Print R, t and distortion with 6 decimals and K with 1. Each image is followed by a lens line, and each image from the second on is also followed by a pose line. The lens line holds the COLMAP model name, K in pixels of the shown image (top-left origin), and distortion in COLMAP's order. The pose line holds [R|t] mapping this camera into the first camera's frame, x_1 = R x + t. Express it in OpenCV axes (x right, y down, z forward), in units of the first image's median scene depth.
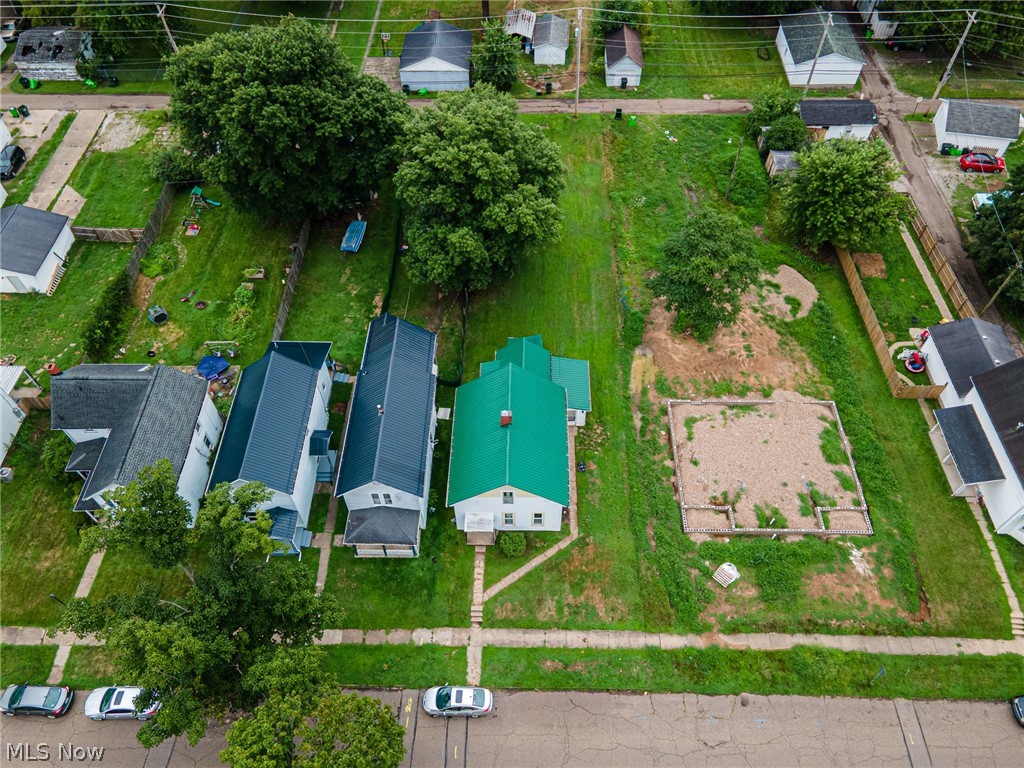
lens RADIAL K [[753.7, 0, 510.4], [0, 753.7, 385.5], [0, 0, 1]] dist [0.023224, 0.038060]
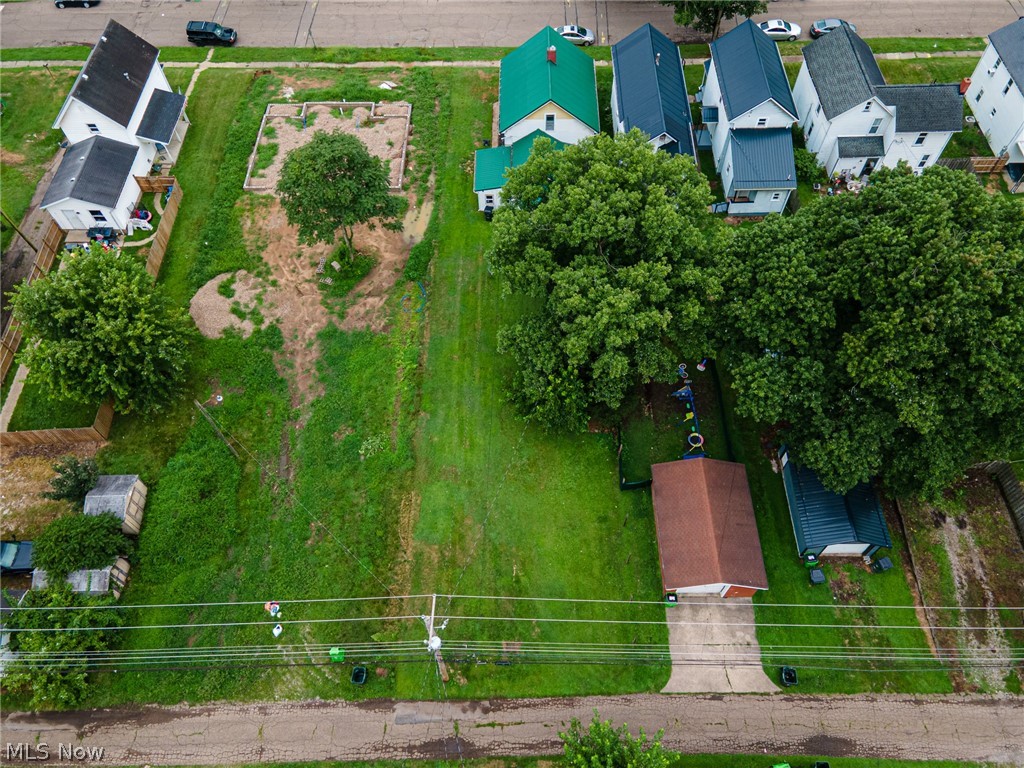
lens RADIAL K [[753.7, 0, 518.2], [0, 753.7, 382.0], [0, 0, 1]] dist [0.023224, 0.038060]
pose [[-0.999779, 0.020629, -0.004138, 0.062967], [-0.010438, -0.315534, 0.948857, -1.238492], [0.018269, 0.948690, 0.315680, 1.077094]]
